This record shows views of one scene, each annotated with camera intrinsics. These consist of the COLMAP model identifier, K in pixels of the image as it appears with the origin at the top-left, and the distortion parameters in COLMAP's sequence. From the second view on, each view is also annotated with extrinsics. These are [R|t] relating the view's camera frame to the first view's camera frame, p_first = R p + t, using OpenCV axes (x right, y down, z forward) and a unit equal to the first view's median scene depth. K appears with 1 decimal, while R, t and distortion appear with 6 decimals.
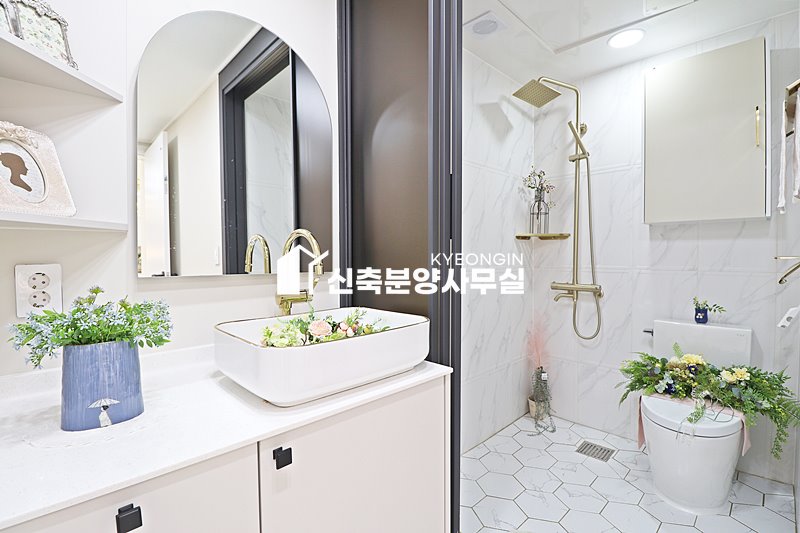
lens RADIAL K [[372.0, 0, 398.2], [0, 372.0, 265.9], [0, 0, 1]] dist [-0.005119, -0.009464]
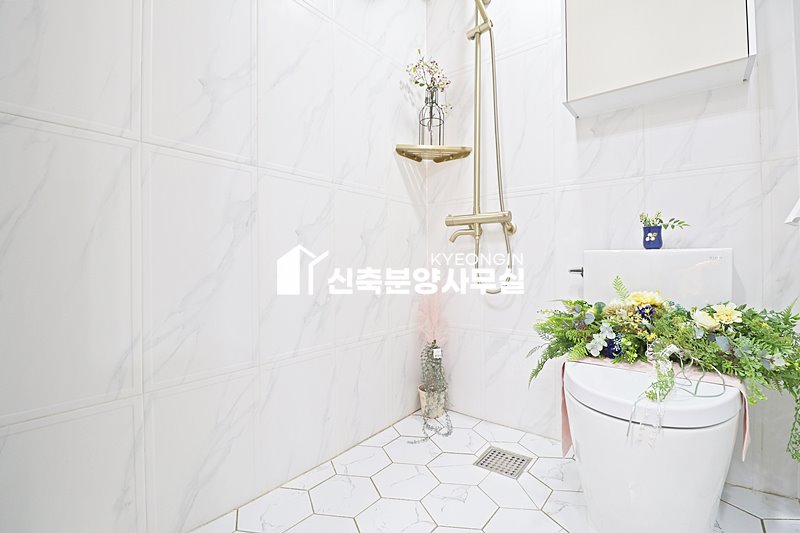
lens RADIAL K [[372.0, 0, 399.8], [0, 372.0, 265.0], [0, 0, 1]] dist [-0.005119, -0.009464]
pose [[0.991105, -0.001290, 0.133074, 0.280913], [0.004665, 0.999675, -0.025048, 0.182364], [-0.132999, 0.025446, 0.990790, 0.394298]]
